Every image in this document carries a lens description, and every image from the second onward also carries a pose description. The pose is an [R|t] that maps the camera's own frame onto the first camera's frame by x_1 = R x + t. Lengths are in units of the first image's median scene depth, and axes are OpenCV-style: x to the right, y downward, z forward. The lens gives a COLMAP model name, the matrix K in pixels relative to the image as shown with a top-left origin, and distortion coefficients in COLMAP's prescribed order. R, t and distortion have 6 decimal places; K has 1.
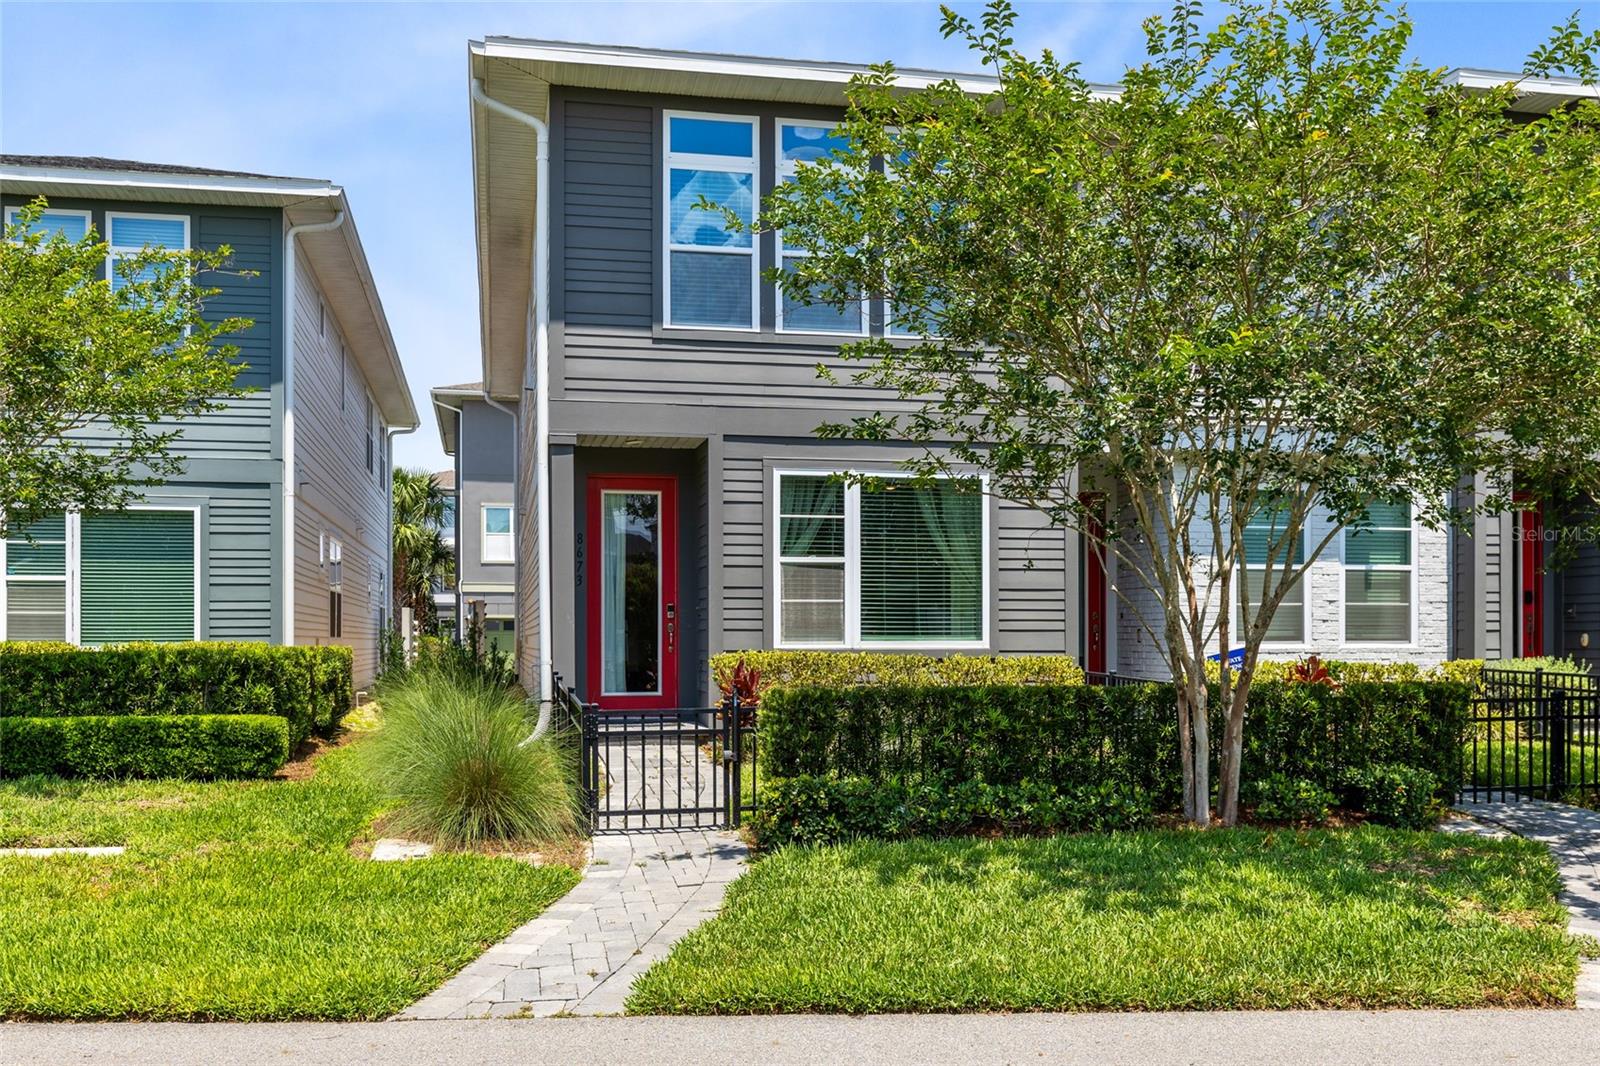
lens RADIAL K [[1474.0, 0, 798.0], [0, 1474.0, 563.7], [0, 0, 1]] dist [-0.000845, 0.001256]
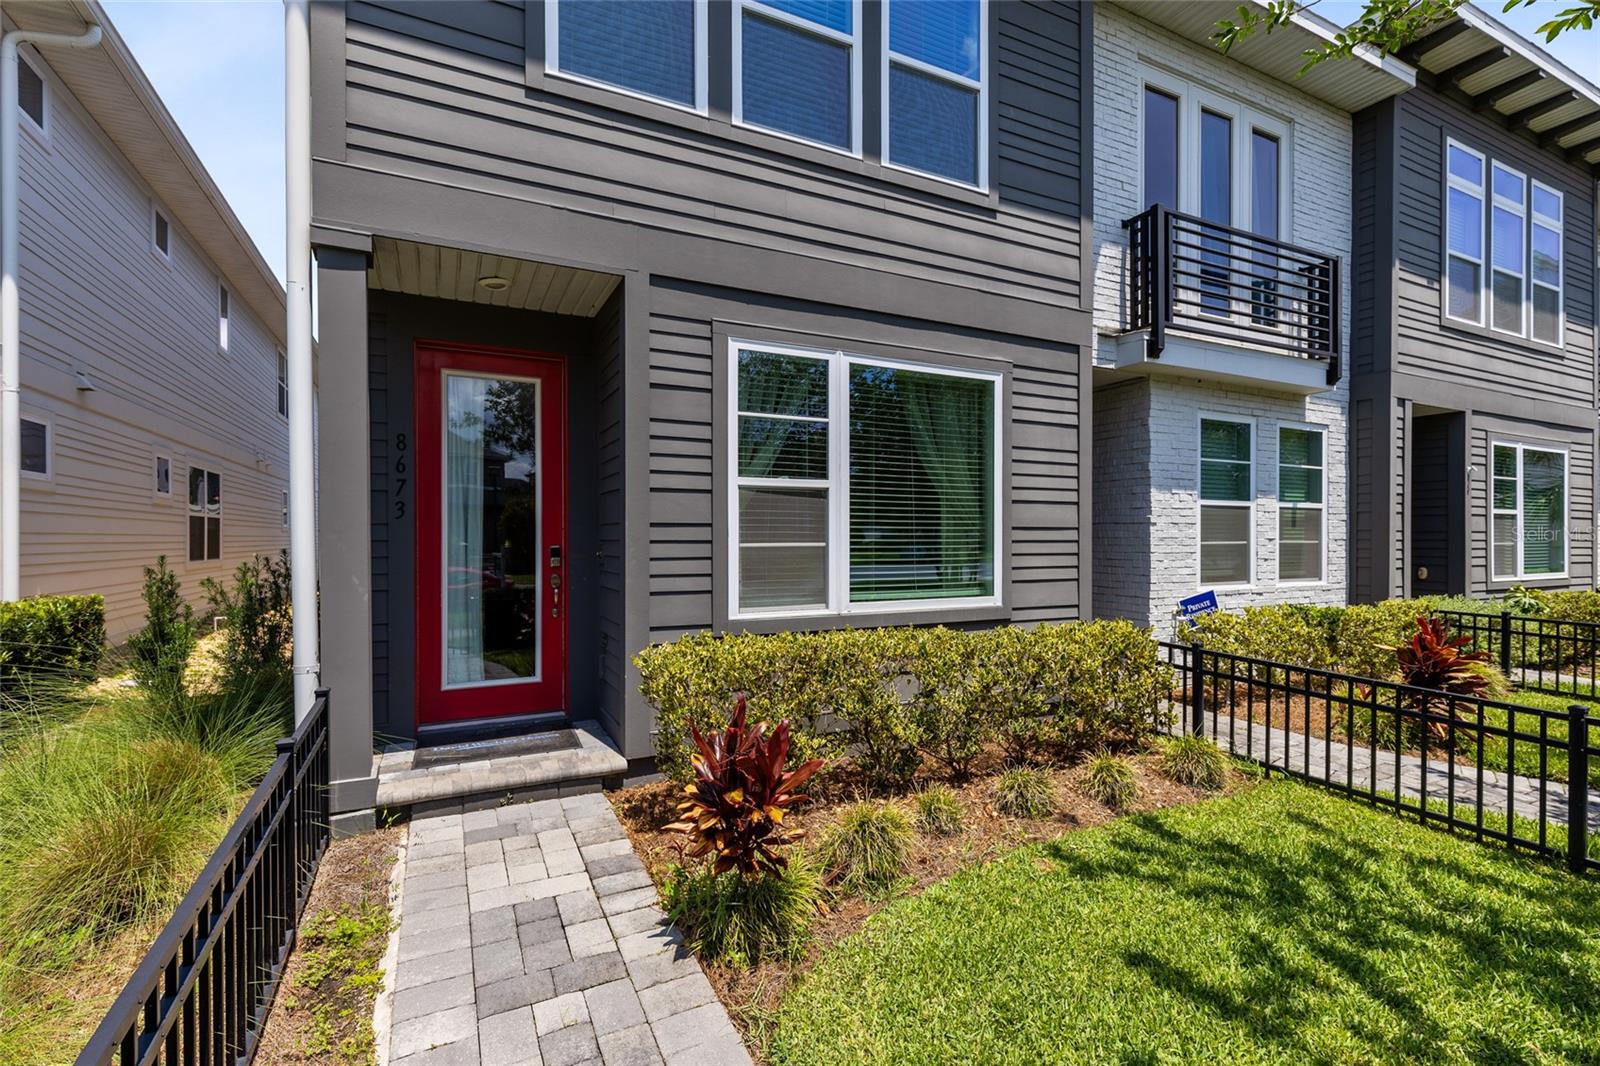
lens RADIAL K [[728.4, 0, 802.2], [0, 728.4, 529.6], [0, 0, 1]] dist [0.005125, 0.000249]
pose [[0.966871, 0.004302, 0.255229, -0.065399], [-0.014600, 0.999153, 0.038466, 0.005547], [-0.254847, -0.040918, 0.966115, 0.680445]]
